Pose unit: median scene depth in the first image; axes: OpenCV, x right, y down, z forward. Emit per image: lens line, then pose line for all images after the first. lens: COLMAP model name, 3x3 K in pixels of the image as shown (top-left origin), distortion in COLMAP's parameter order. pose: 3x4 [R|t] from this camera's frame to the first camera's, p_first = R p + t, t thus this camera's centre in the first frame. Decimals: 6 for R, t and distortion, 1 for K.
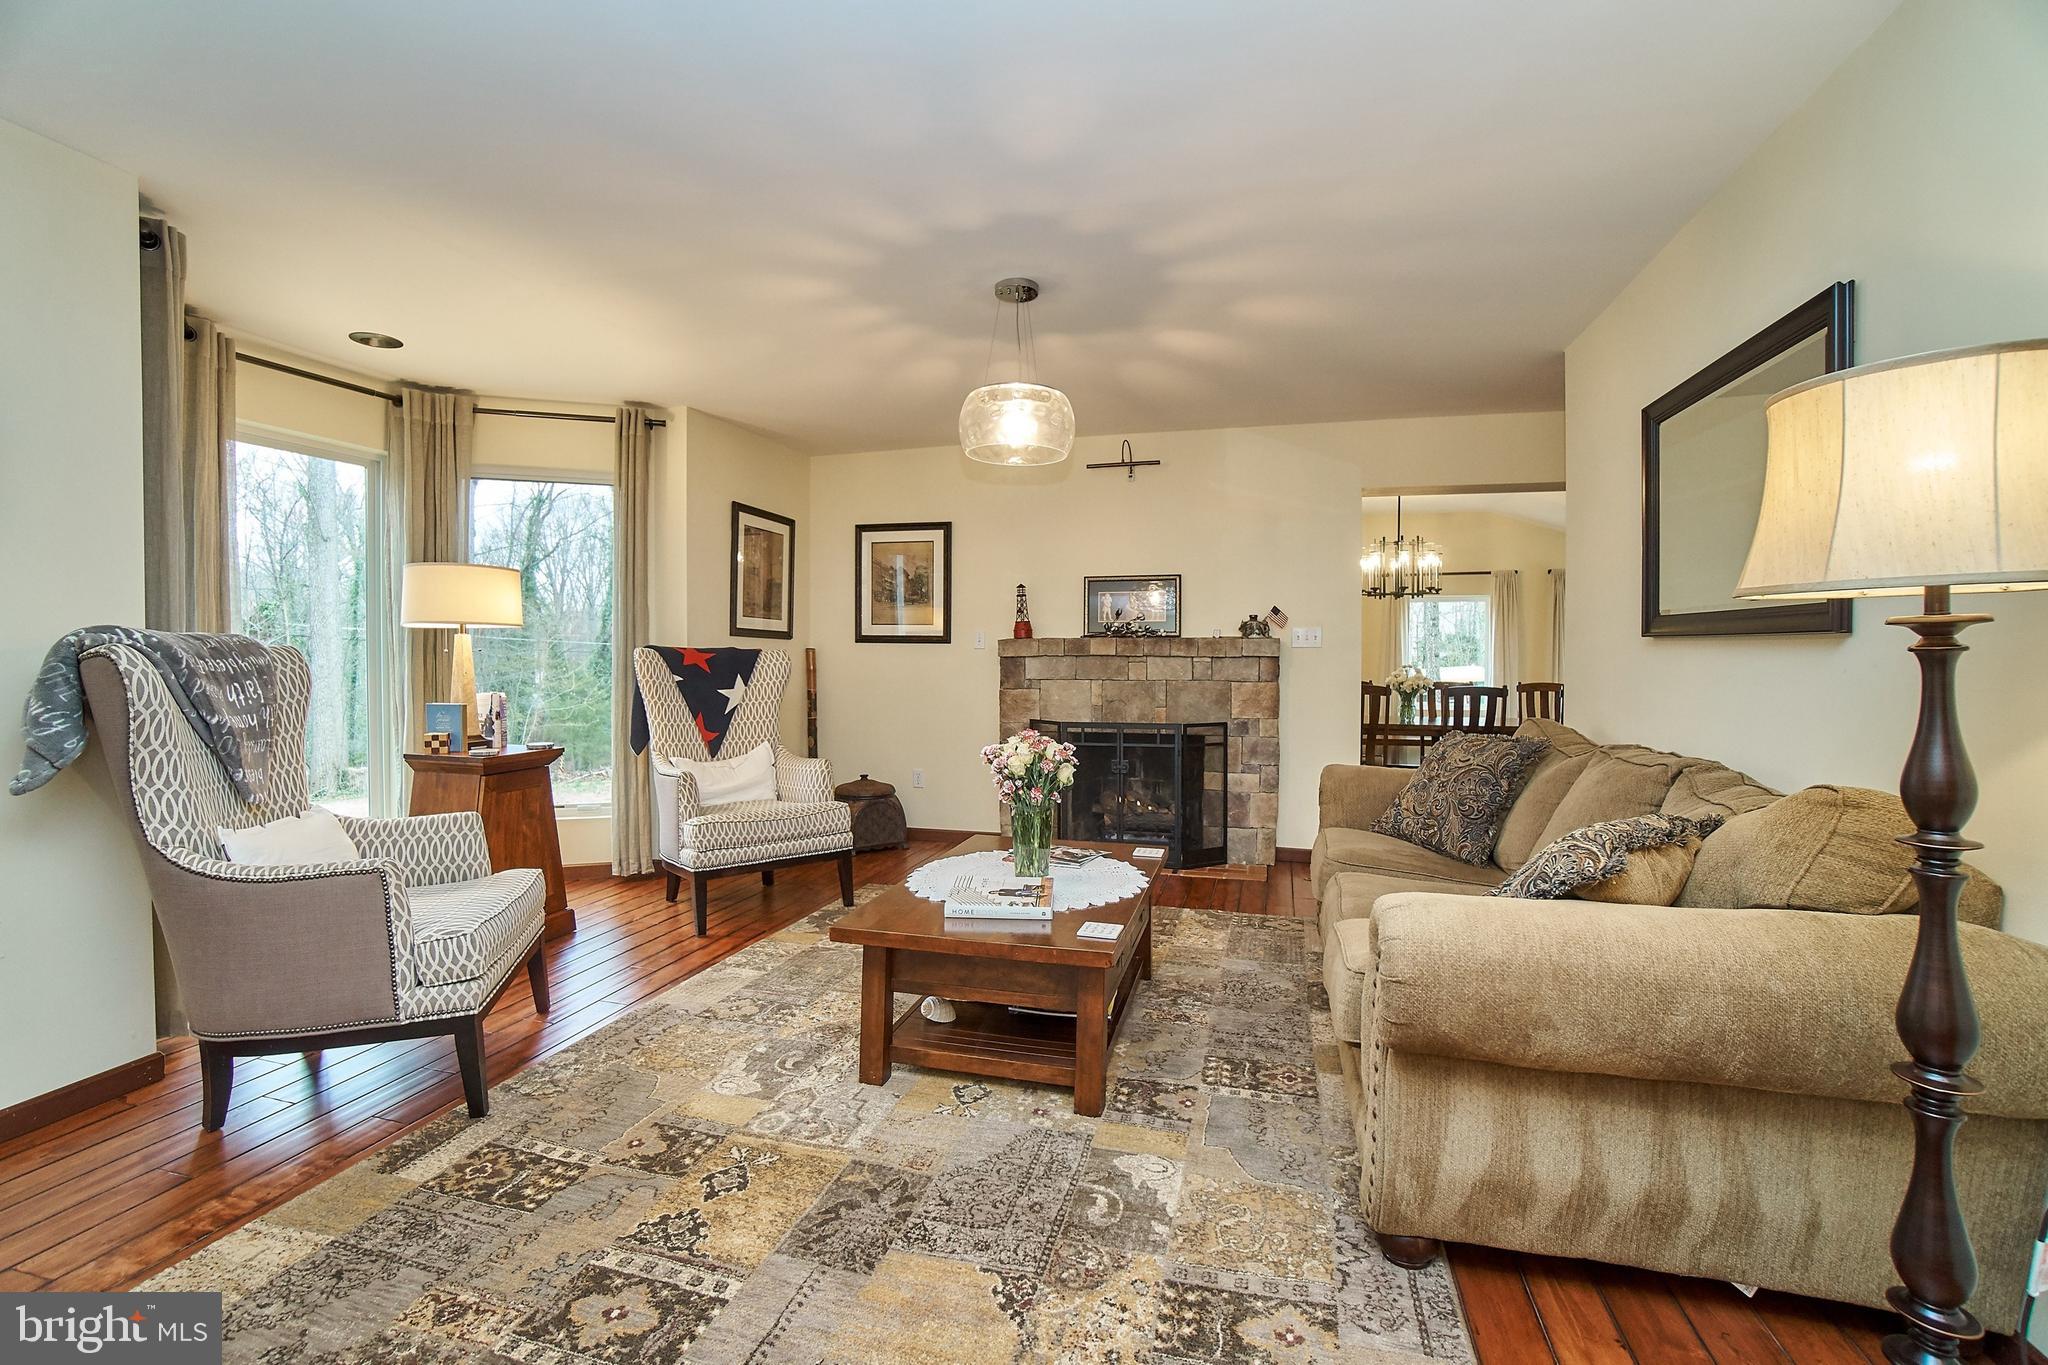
lens RADIAL K [[910.2, 0, 1024.0], [0, 910.2, 682.5], [0, 0, 1]] dist [-0.044297, 0.000333]
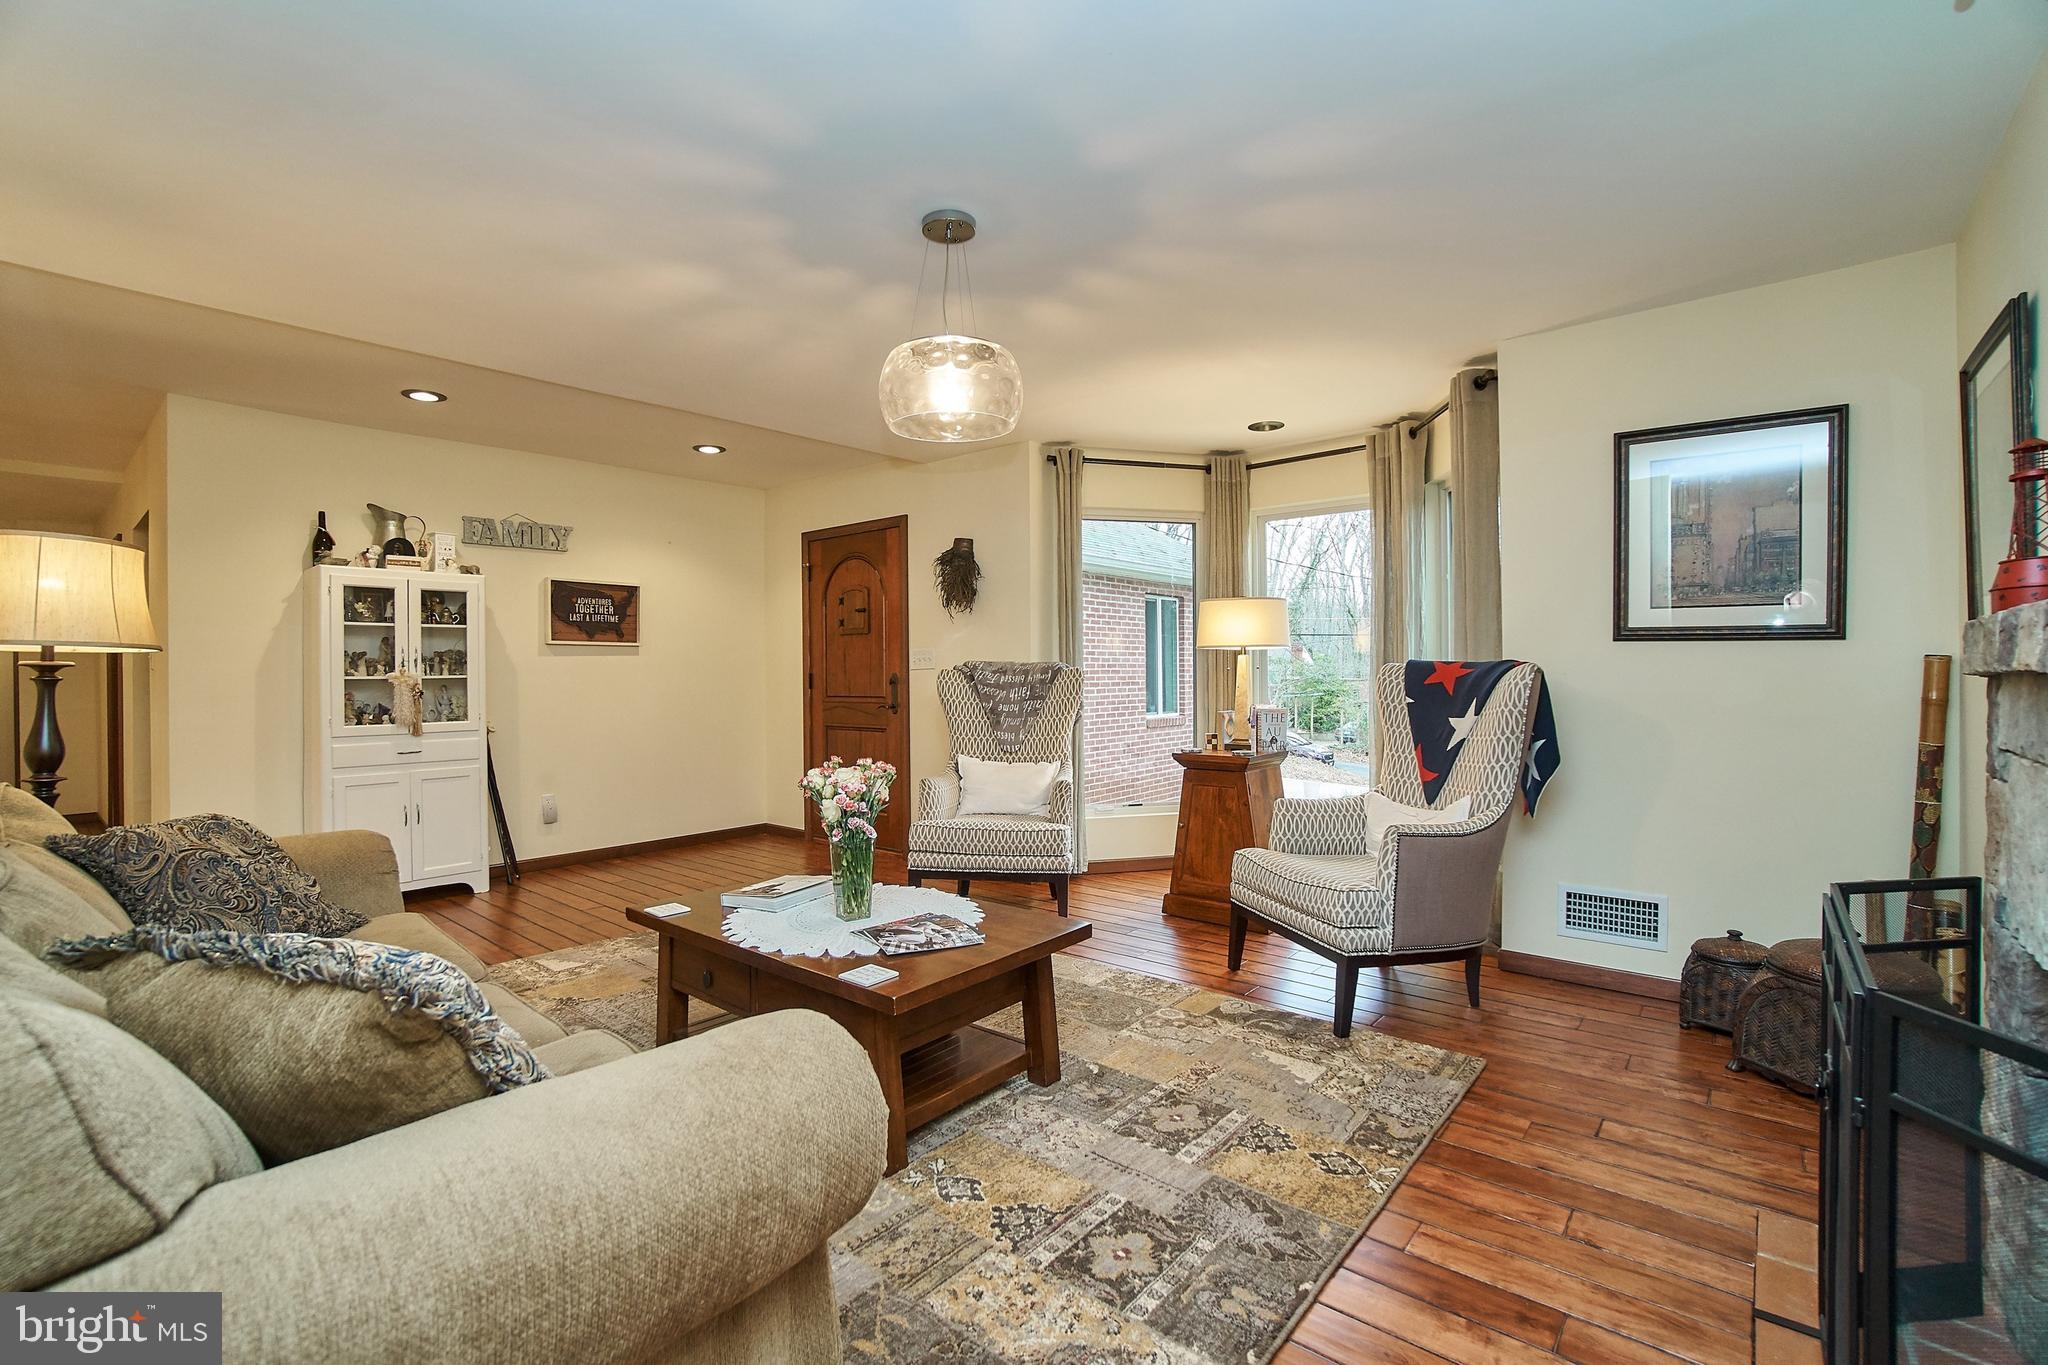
lens RADIAL K [[910.2, 0, 1024.0], [0, 910.2, 682.5], [0, 0, 1]] dist [-0.044297, 0.000333]
pose [[-0.406220, 0.013958, -0.913669, 0.616928], [-0.021260, 0.999468, 0.024722, -0.040991], [0.913528, 0.029467, -0.405707, 1.224665]]
